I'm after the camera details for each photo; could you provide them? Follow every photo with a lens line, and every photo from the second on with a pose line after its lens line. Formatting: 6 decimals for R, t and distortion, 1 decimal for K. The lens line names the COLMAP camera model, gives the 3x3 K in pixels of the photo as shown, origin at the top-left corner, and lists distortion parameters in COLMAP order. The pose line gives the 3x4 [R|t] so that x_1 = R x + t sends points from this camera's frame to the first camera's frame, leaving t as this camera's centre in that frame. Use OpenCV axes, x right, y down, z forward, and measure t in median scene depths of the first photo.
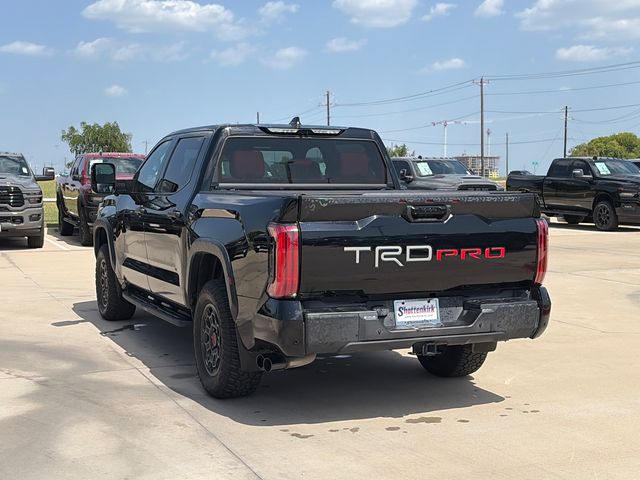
lens RADIAL K [[944.1, 0, 311.1], [0, 944.1, 240.2], [0, 0, 1]] dist [0.090303, -0.110475]
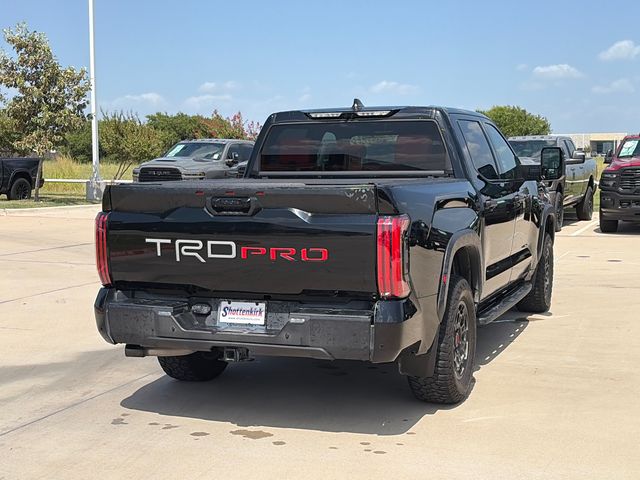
lens RADIAL K [[944.1, 0, 311.1], [0, 944.1, 240.2], [0, 0, 1]] dist [0.090303, -0.110475]
pose [[0.709666, 0.048700, -0.702853, 0.797786], [-0.035087, 0.998813, 0.033780, -0.028220], [0.703664, 0.000689, 0.710533, 0.401407]]
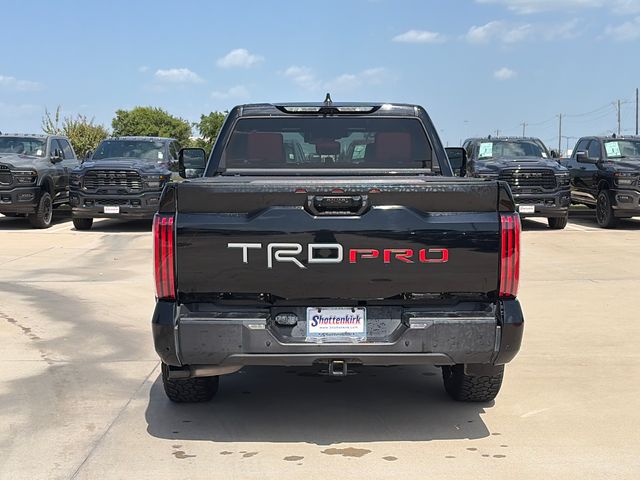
lens RADIAL K [[944.1, 0, 311.1], [0, 944.1, 240.2], [0, 0, 1]] dist [0.090303, -0.110475]
pose [[0.921911, 0.028063, -0.386383, 0.414124], [-0.021169, 0.999532, 0.022087, -0.015114], [0.386822, -0.012183, 0.922074, 0.220917]]
